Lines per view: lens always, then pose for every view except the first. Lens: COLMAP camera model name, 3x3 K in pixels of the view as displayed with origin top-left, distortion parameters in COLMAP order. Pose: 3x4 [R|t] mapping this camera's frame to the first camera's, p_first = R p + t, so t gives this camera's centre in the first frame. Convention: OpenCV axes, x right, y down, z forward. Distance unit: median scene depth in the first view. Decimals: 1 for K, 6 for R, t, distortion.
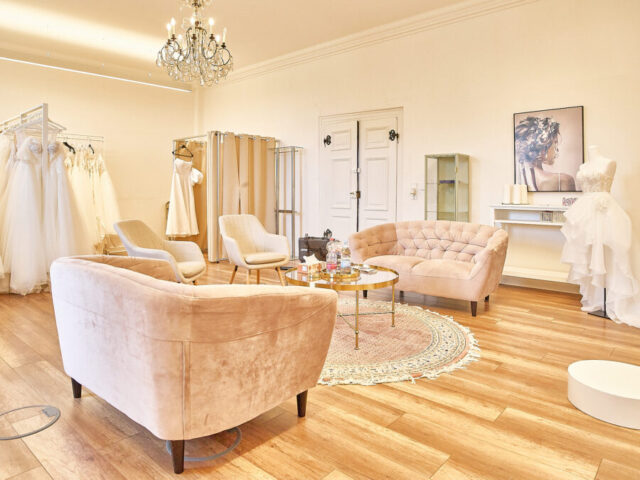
lens RADIAL K [[445.5, 0, 317.0], [0, 445.5, 190.7], [0, 0, 1]] dist [-0.027902, -0.000946]
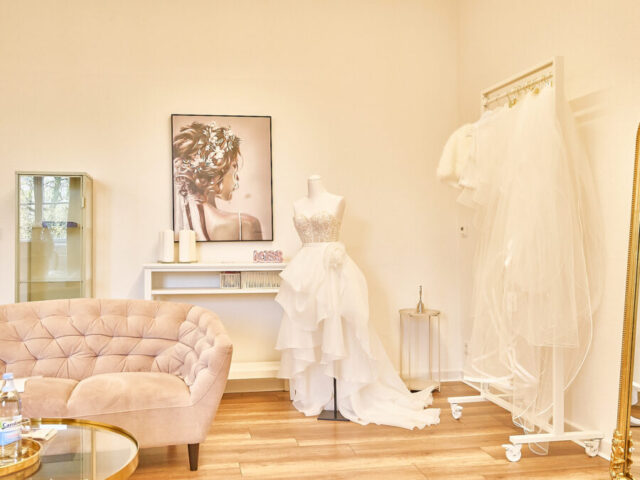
lens RADIAL K [[643.4, 0, 320.0], [0, 643.4, 240.0], [0, 0, 1]] dist [0.000392, 0.003136]
pose [[0.610313, -0.005620, 0.792140, -0.140289], [0.005899, 0.999979, 0.002550, -0.001681], [-0.792138, 0.003116, 0.610334, 0.309528]]
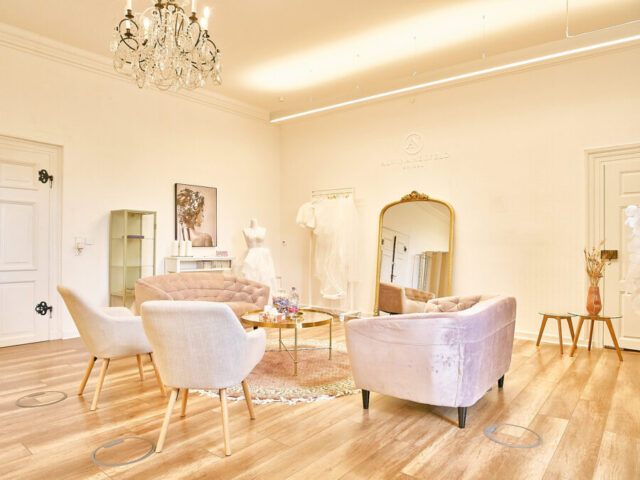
lens RADIAL K [[428.6, 0, 320.0], [0, 428.6, 240.0], [0, 0, 1]] dist [-0.024333, -0.000374]
pose [[-0.060716, 0.012555, 0.998076, -0.801110], [-0.004719, 0.999906, -0.012865, -0.002769], [-0.998144, -0.005491, -0.060651, 0.702894]]
